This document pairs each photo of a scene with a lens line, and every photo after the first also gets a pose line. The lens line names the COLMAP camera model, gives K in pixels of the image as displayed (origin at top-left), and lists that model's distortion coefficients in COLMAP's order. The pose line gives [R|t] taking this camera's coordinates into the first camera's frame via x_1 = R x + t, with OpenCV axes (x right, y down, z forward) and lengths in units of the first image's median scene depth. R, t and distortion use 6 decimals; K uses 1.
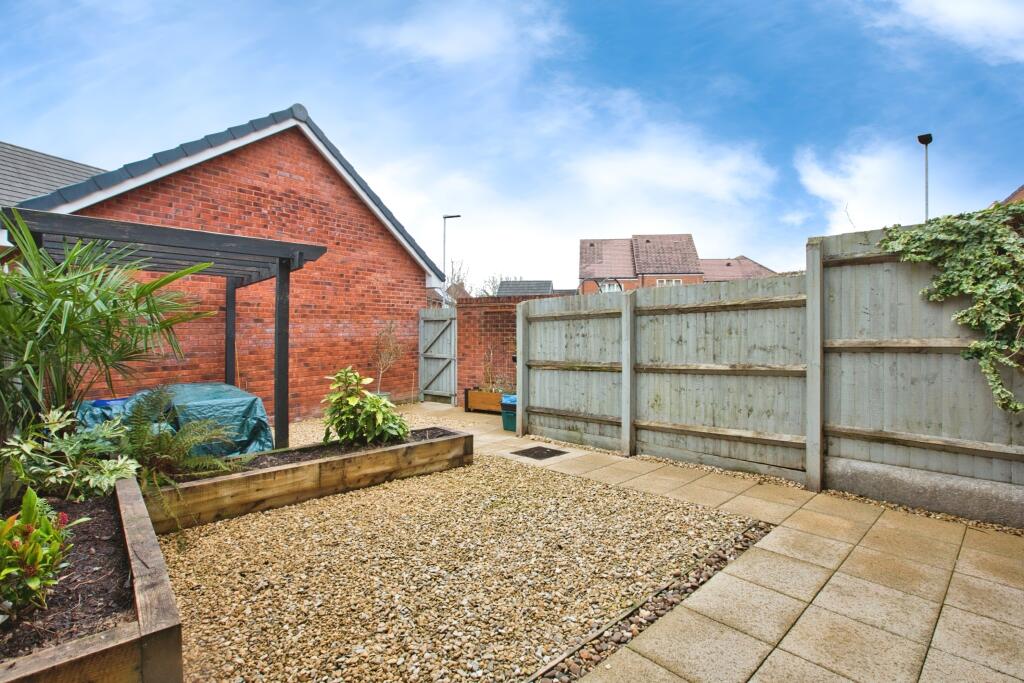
lens RADIAL K [[471.4, 0, 483.5], [0, 471.4, 317.7], [0, 0, 1]] dist [-0.038137, 0.006707]
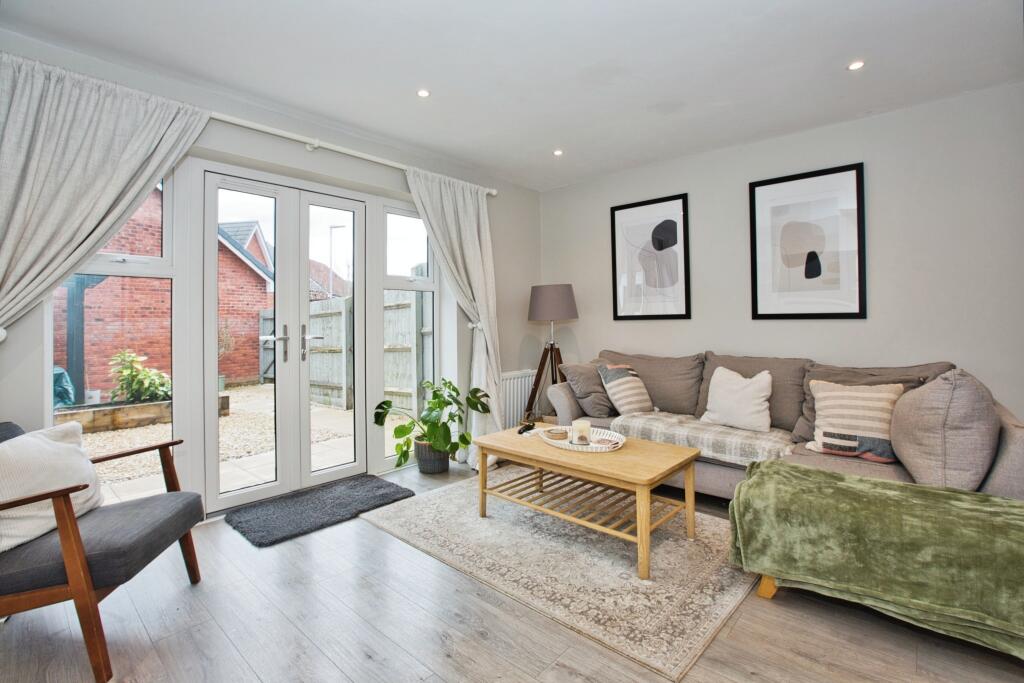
lens RADIAL K [[471.4, 0, 511.1], [0, 471.4, 316.8], [0, 0, 1]] dist [-0.038137, 0.006707]
pose [[0.993215, -0.008218, 0.116004, 0.579851], [0.007904, 0.999964, 0.003166, 0.002978], [-0.116026, -0.002228, 0.993244, -0.459435]]
